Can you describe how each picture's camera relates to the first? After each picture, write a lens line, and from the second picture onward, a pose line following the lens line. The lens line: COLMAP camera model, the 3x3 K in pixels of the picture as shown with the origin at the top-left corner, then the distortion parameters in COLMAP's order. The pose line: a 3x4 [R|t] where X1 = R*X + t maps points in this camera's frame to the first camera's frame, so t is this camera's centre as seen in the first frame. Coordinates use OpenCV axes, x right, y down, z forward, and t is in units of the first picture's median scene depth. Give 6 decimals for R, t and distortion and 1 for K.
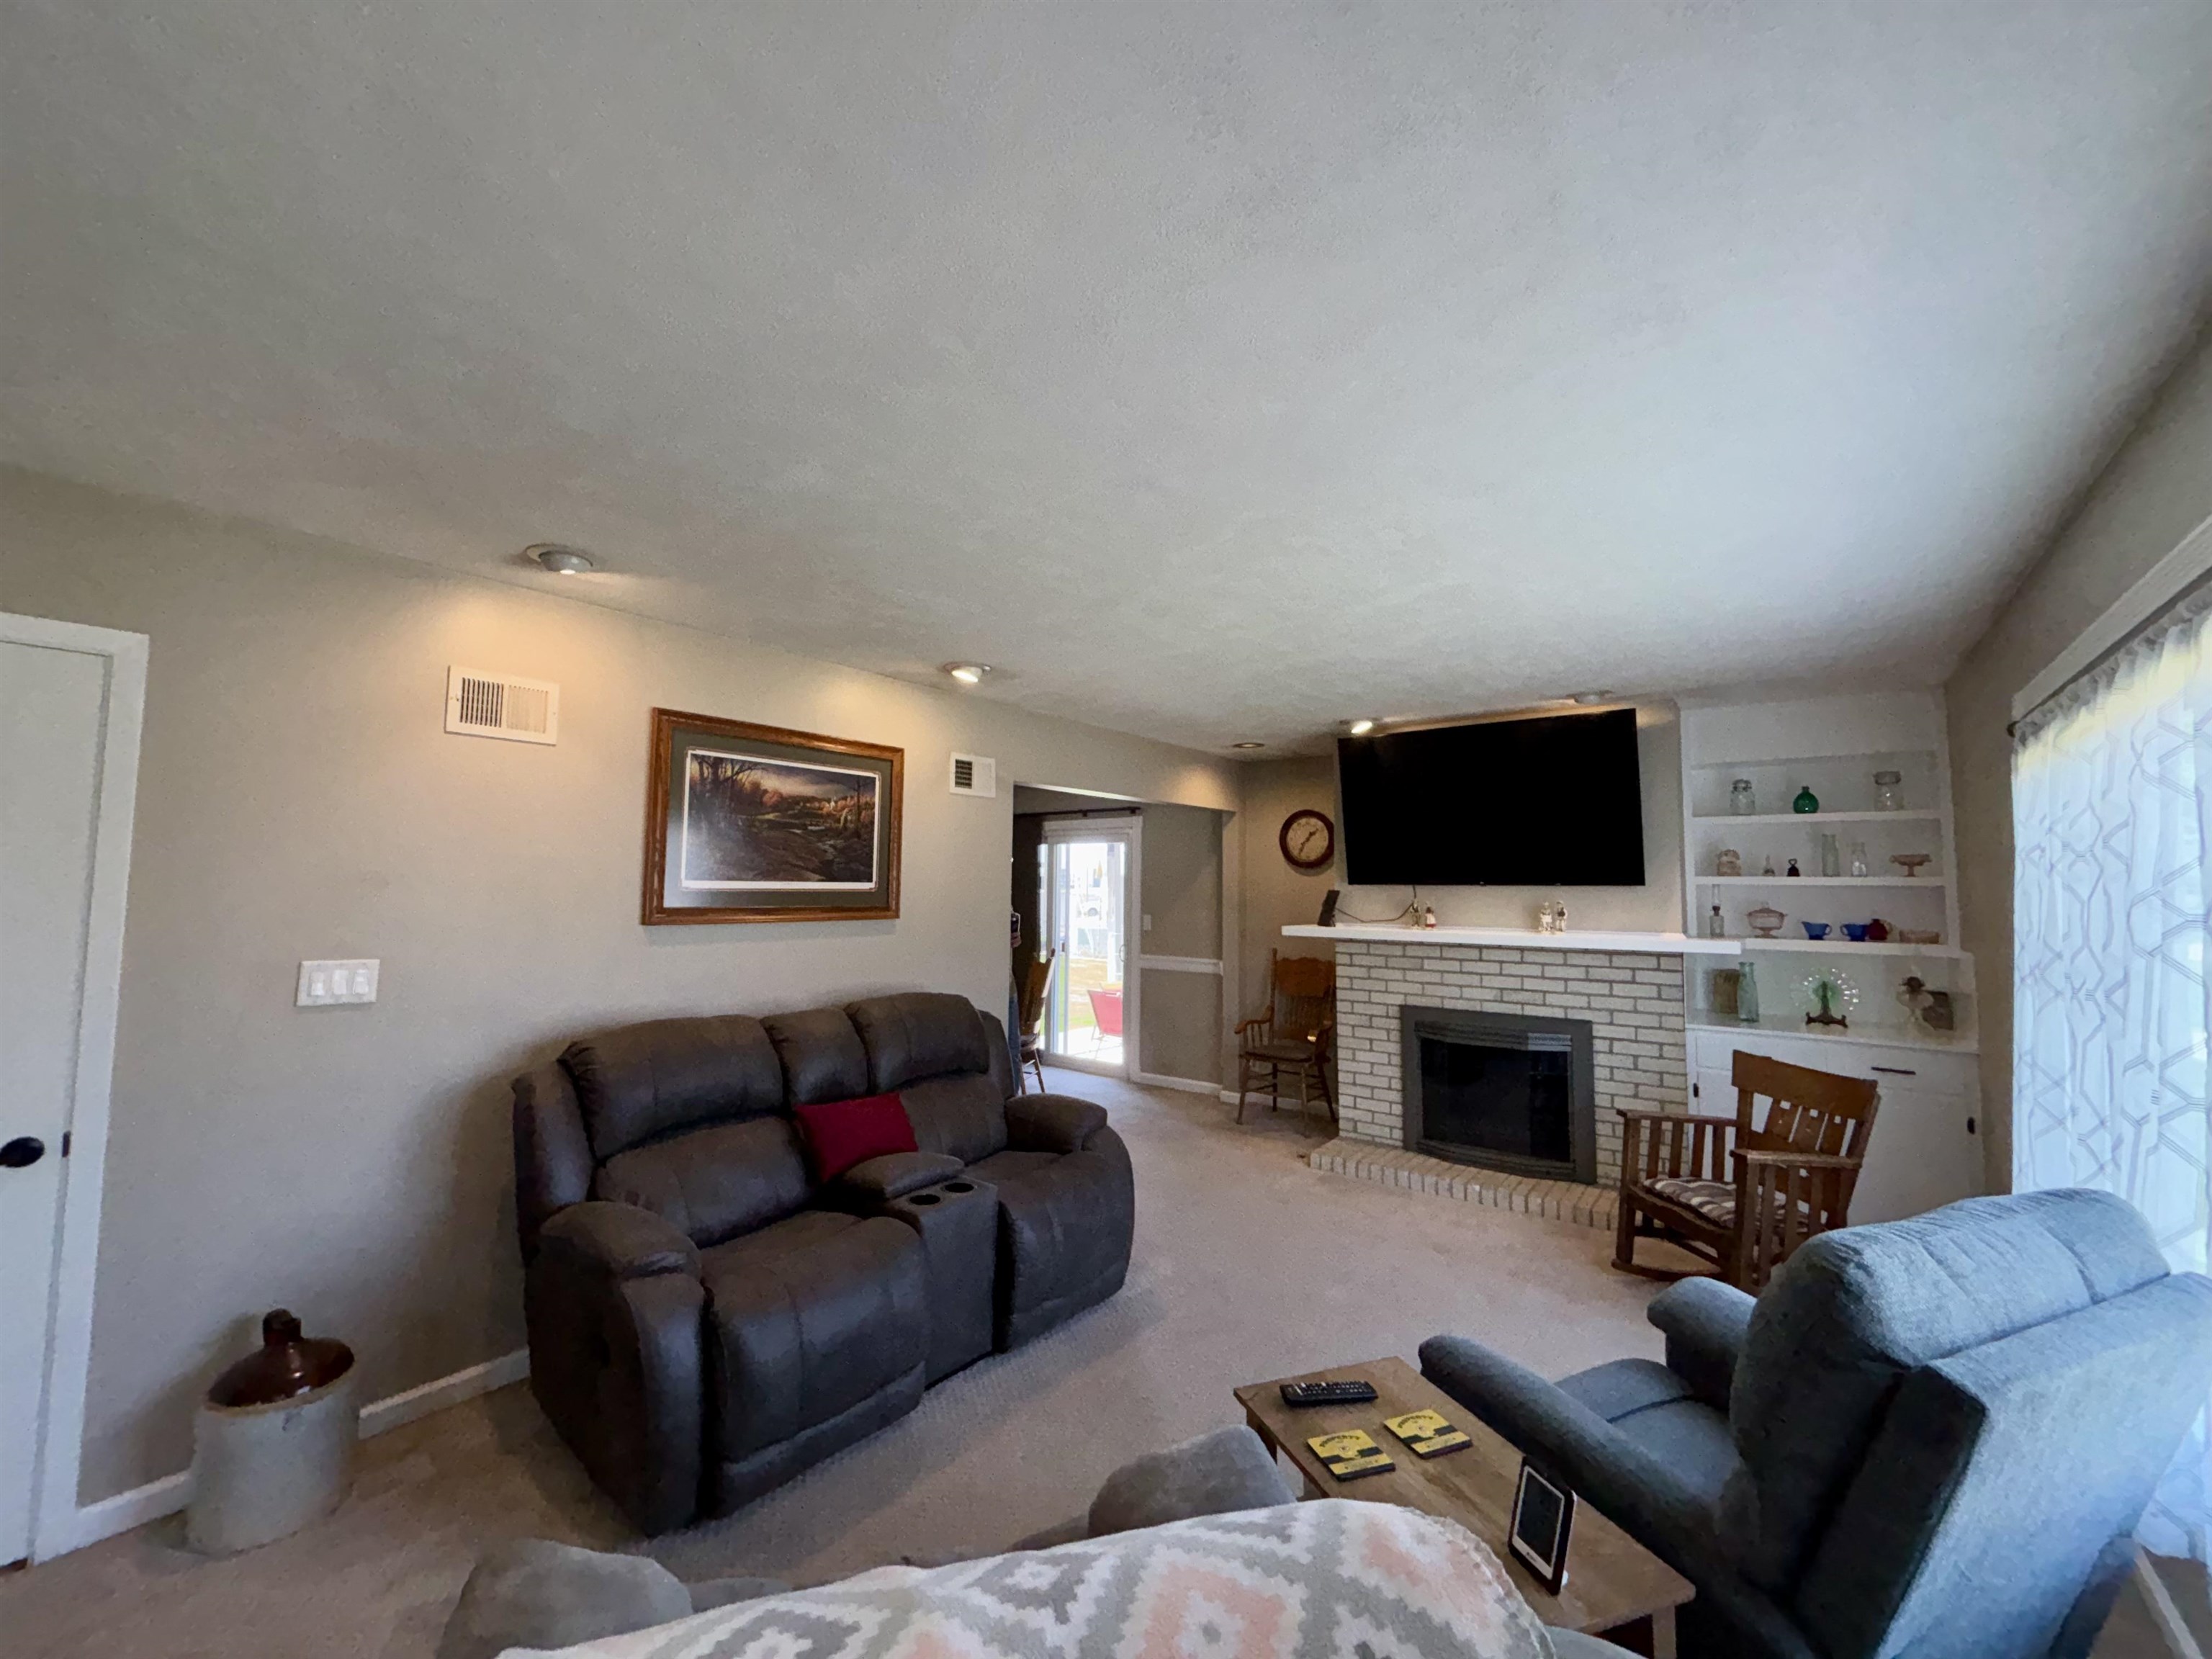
lens RADIAL K [[890.3, 0, 1102.1], [0, 890.3, 828.3], [0, 0, 1]] dist [0.007643, -0.000358]
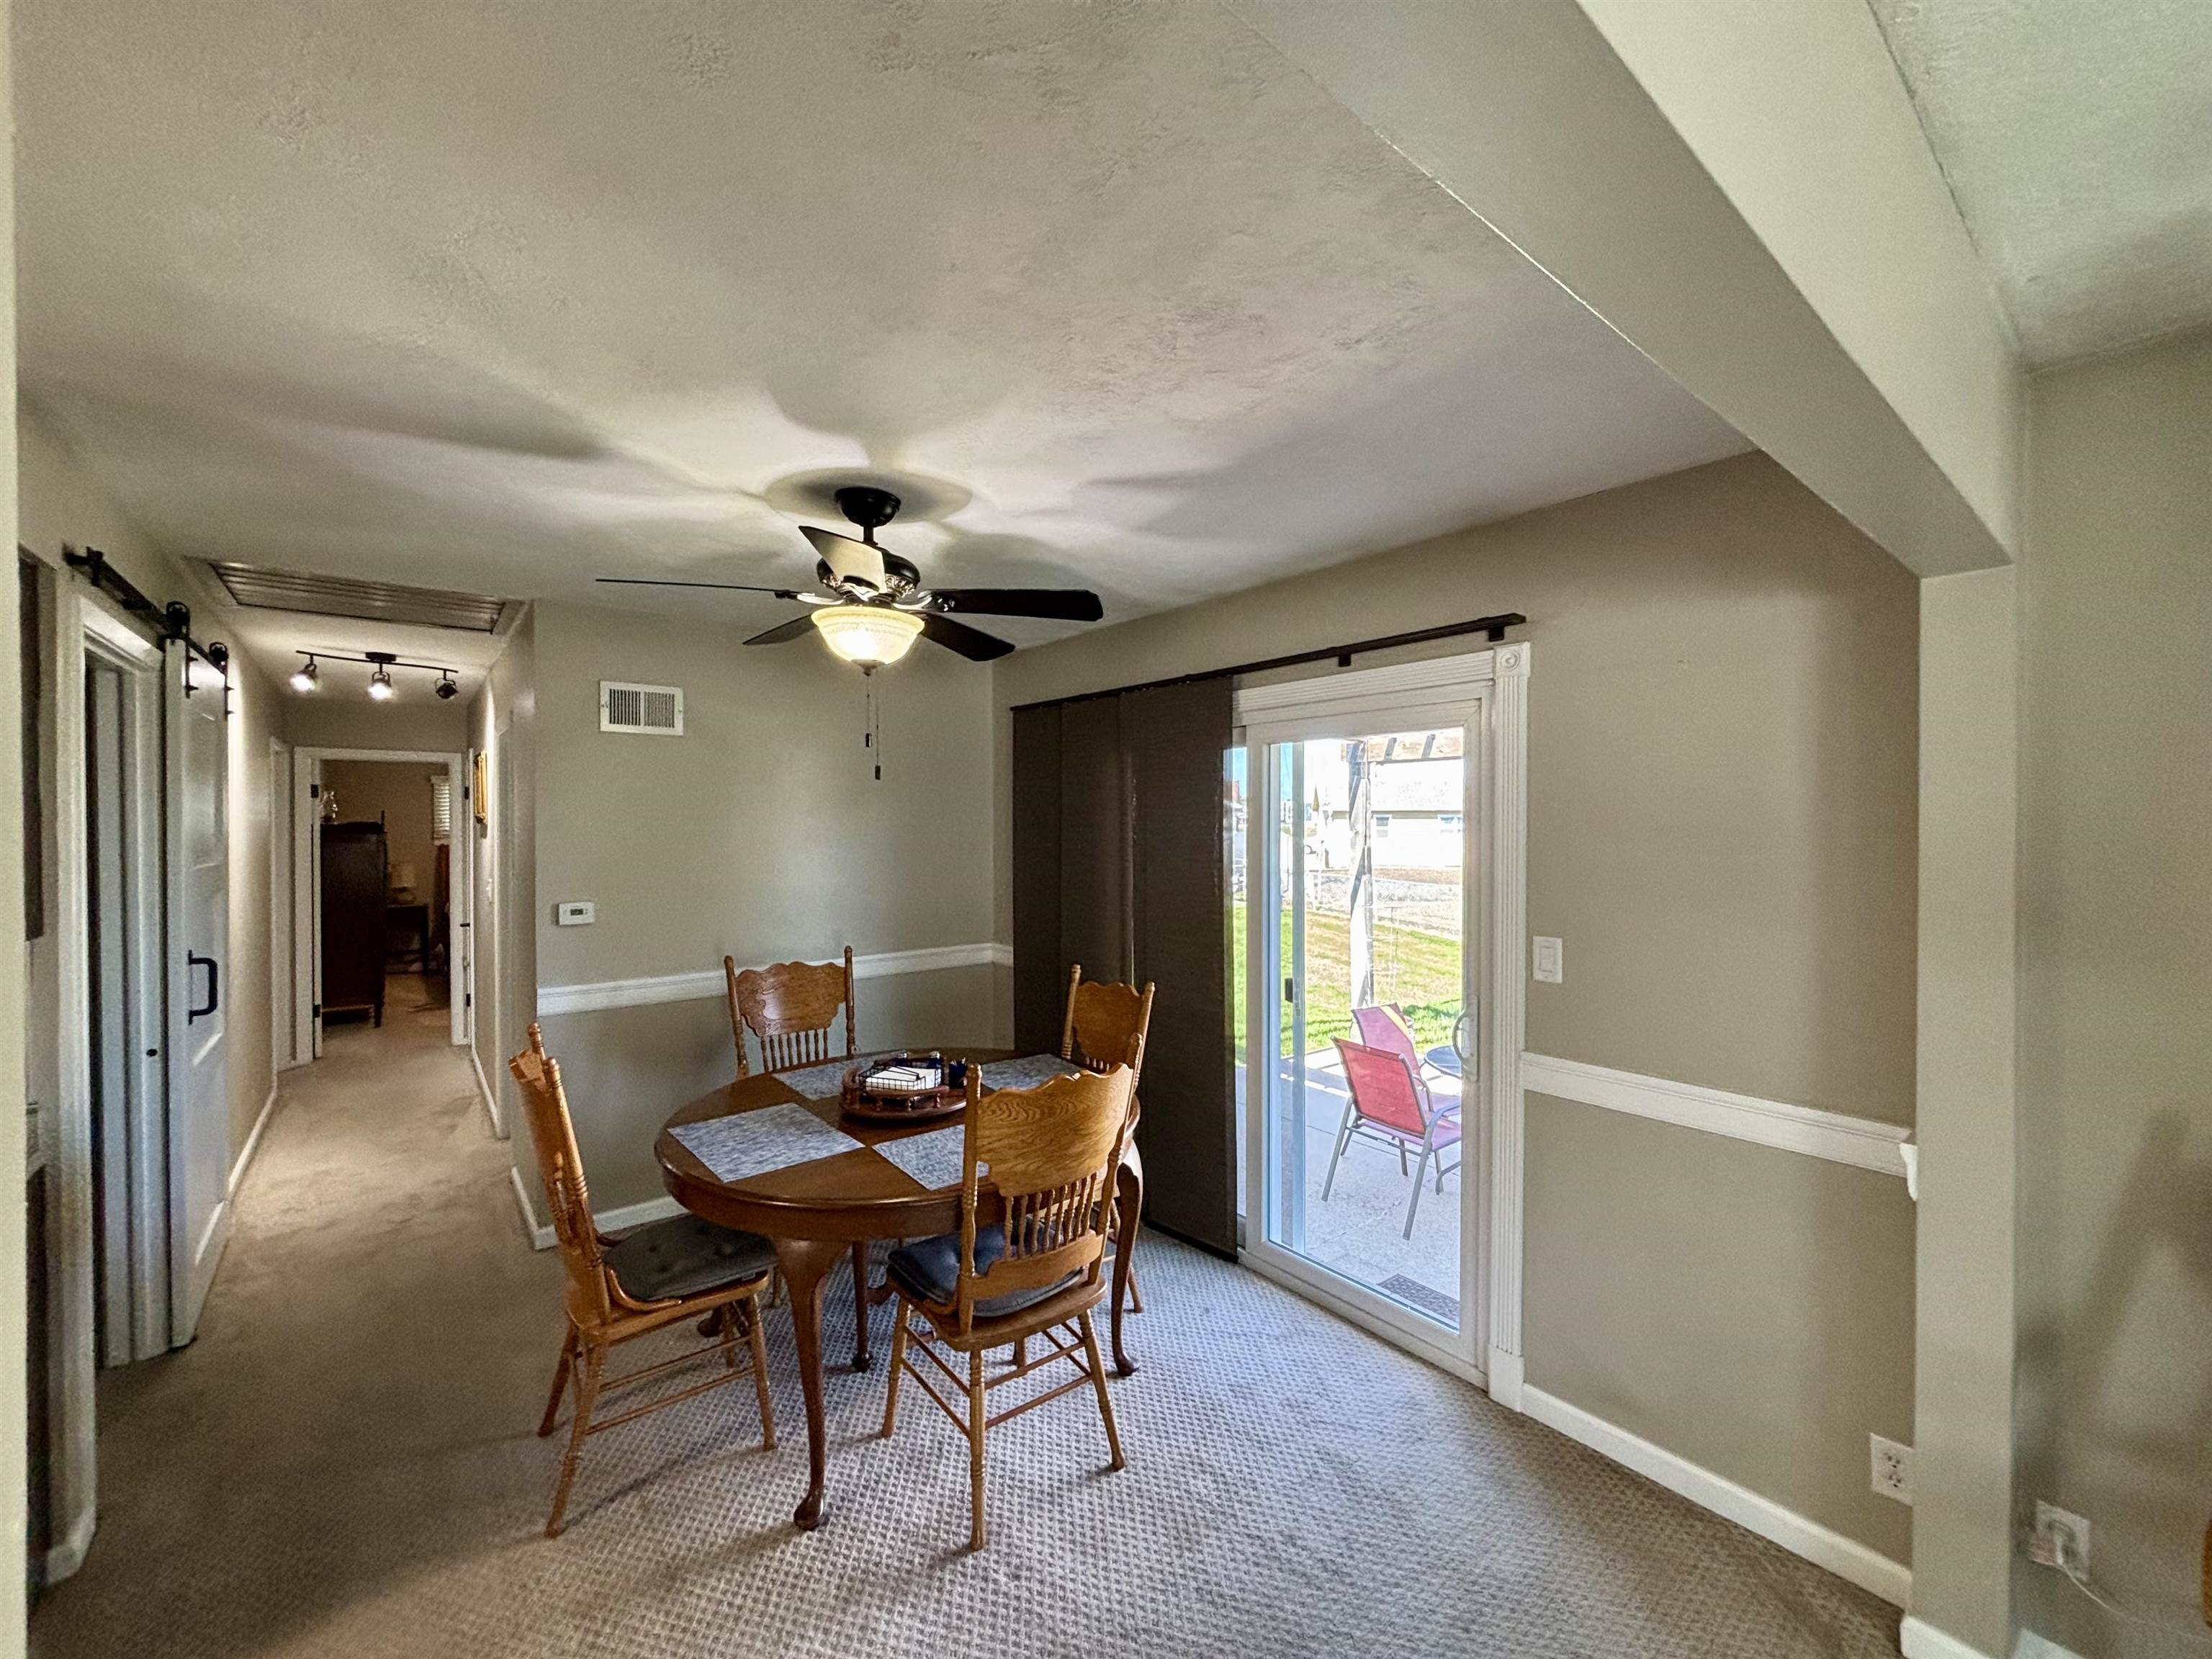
lens RADIAL K [[890.3, 0, 1118.0], [0, 890.3, 850.5], [0, 0, 1]] dist [0.007643, -0.000358]
pose [[0.975033, -0.005128, -0.222000, -0.031188], [0.023382, 0.996547, 0.079676, 0.034011], [0.220824, -0.082878, 0.971786, 0.635591]]
